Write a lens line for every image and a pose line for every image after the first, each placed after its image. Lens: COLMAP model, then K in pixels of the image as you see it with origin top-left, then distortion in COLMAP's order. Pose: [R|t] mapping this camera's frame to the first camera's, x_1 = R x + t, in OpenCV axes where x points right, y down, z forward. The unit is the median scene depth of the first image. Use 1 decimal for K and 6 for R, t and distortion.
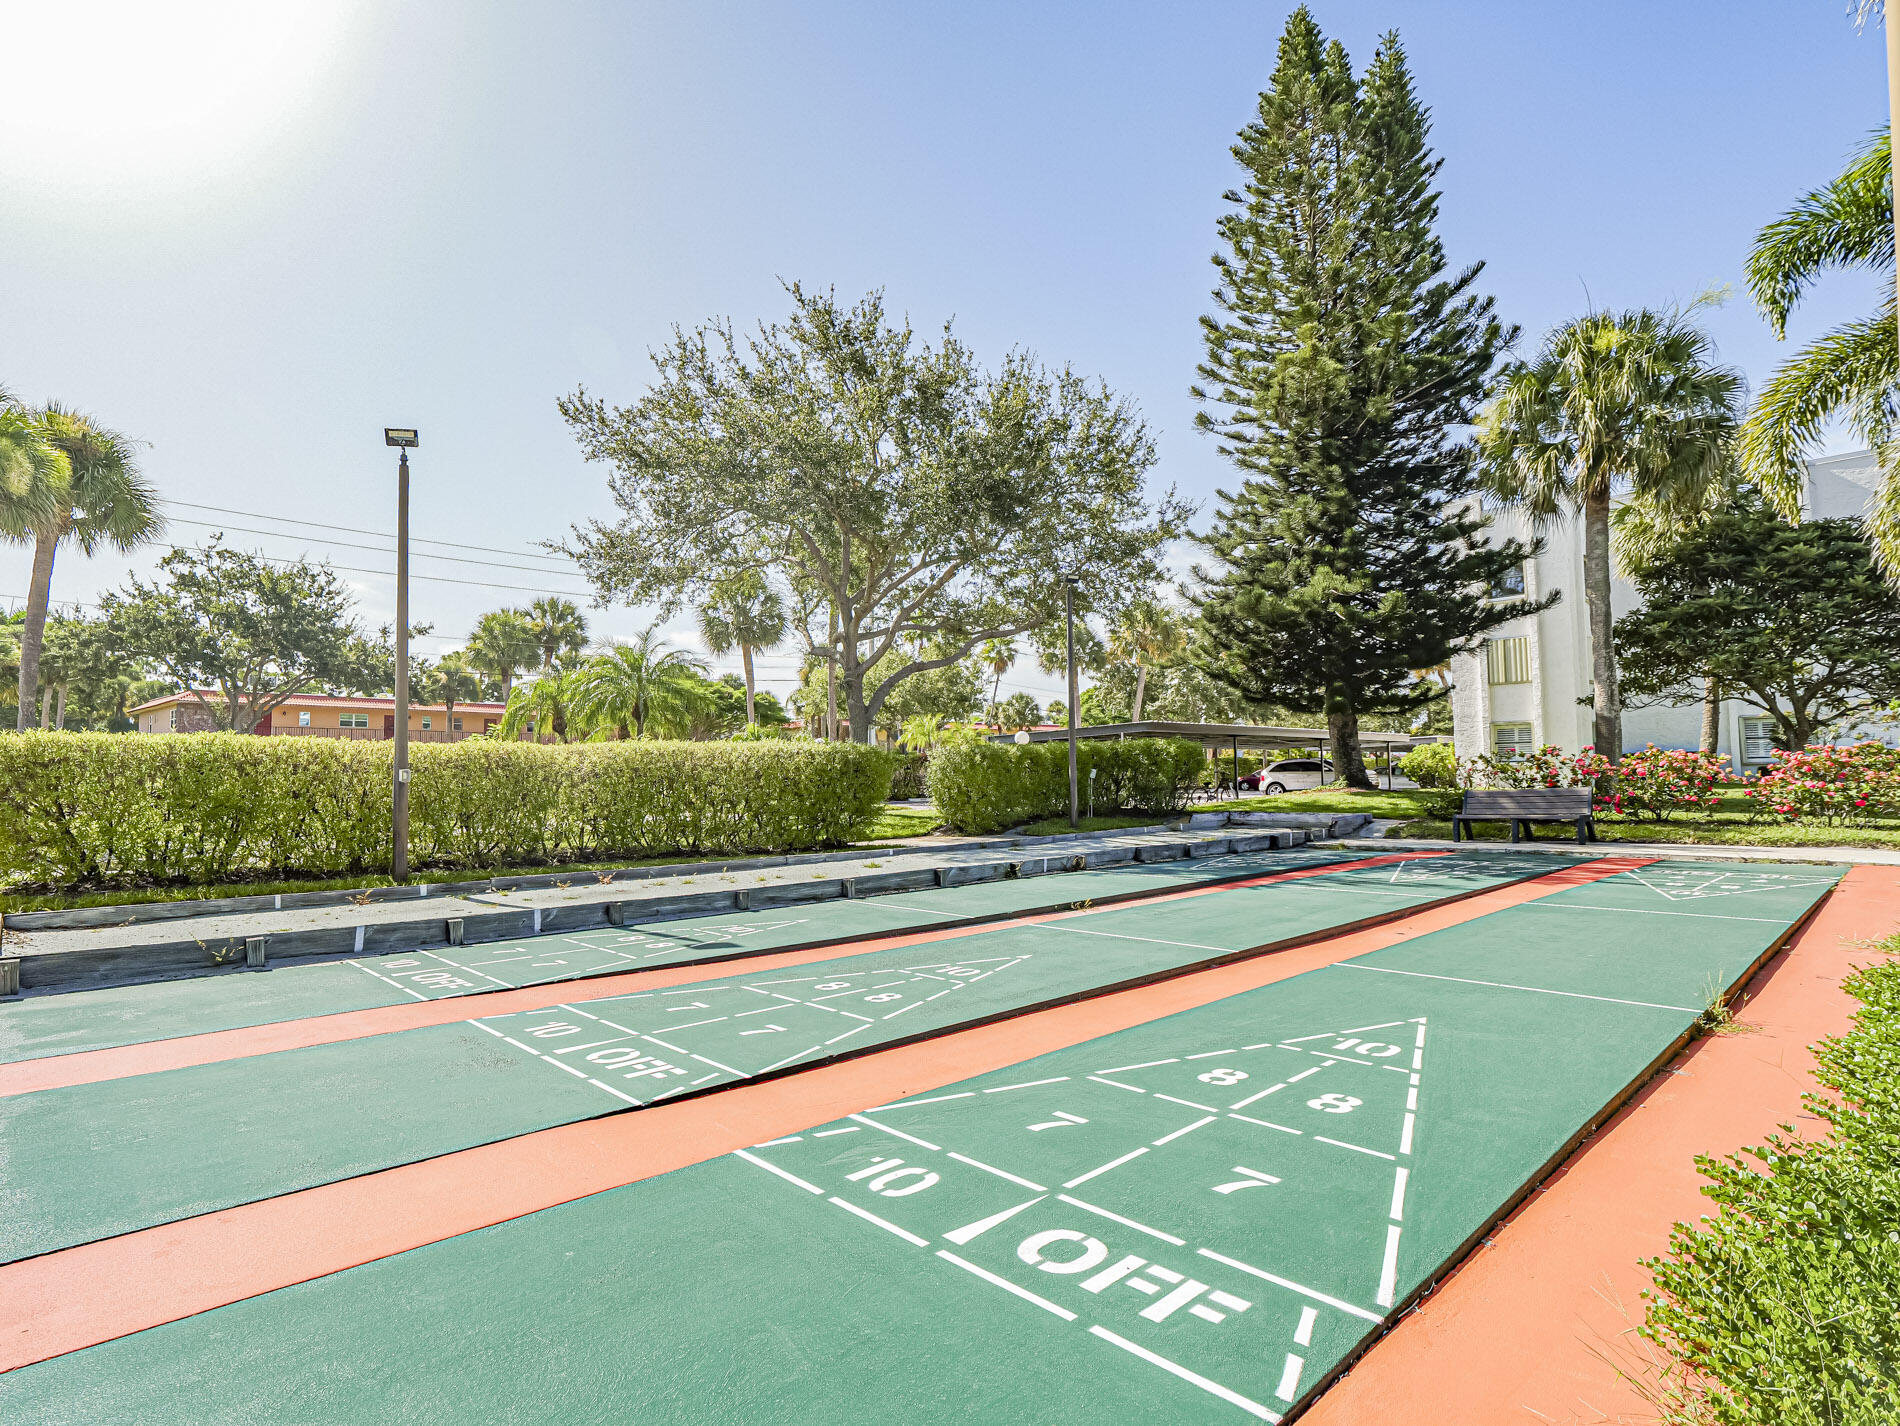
lens RADIAL K [[966.1, 0, 950.3], [0, 966.1, 738.5], [0, 0, 1]] dist [-0.000498, -0.000802]
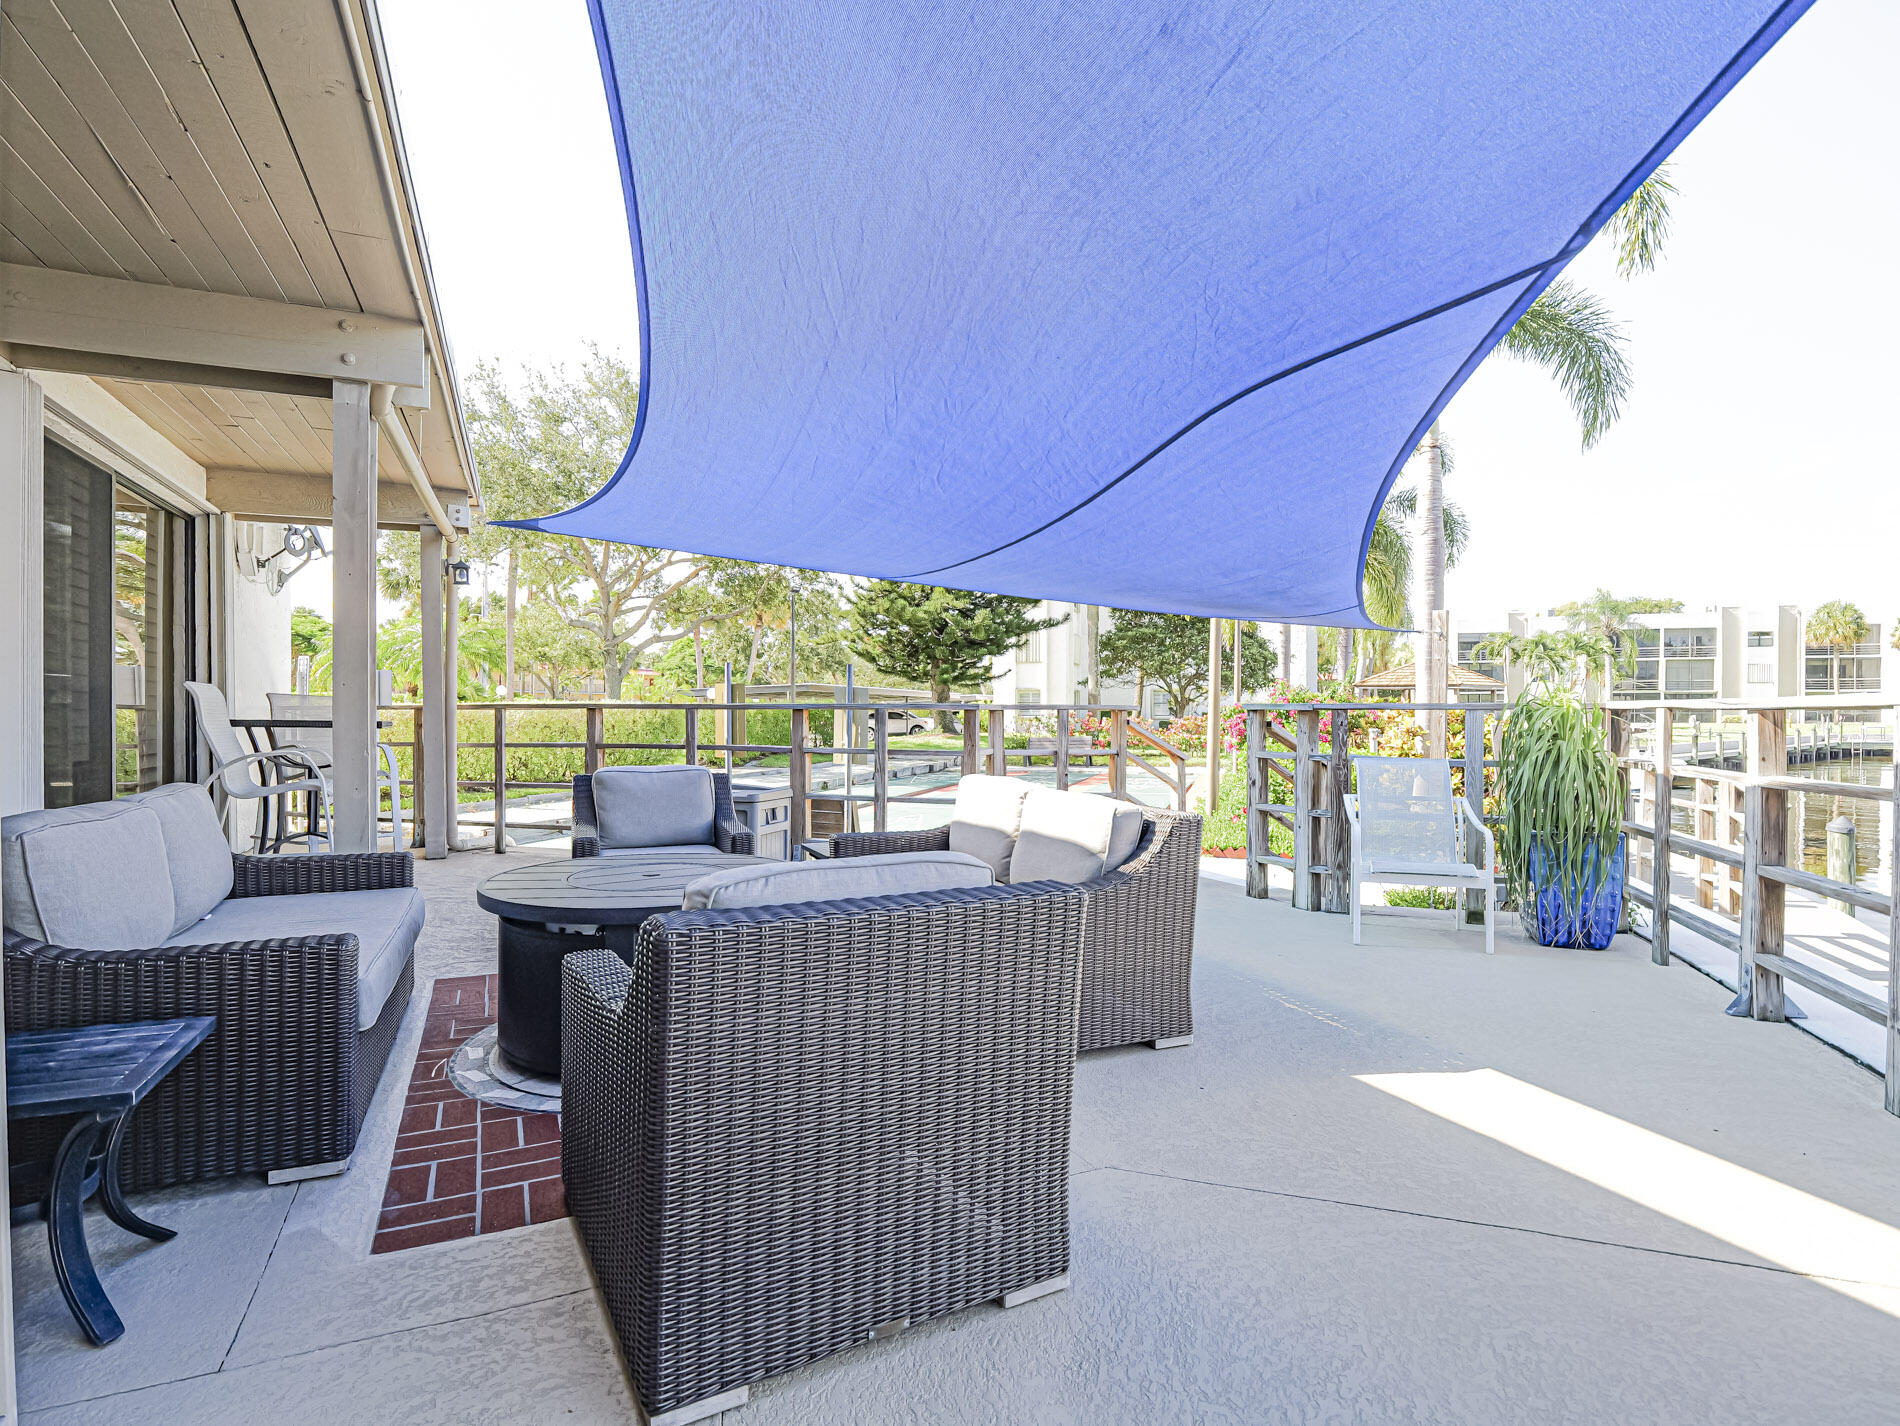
lens RADIAL K [[928.4, 0, 942.7], [0, 928.4, 728.4], [0, 0, 1]] dist [-0.003250, -0.000513]
pose [[0.889266, 0.007747, 0.457325, -0.280660], [-0.032044, 0.998455, 0.045394, -0.025207], [-0.456267, -0.055022, 0.888140, -0.306595]]
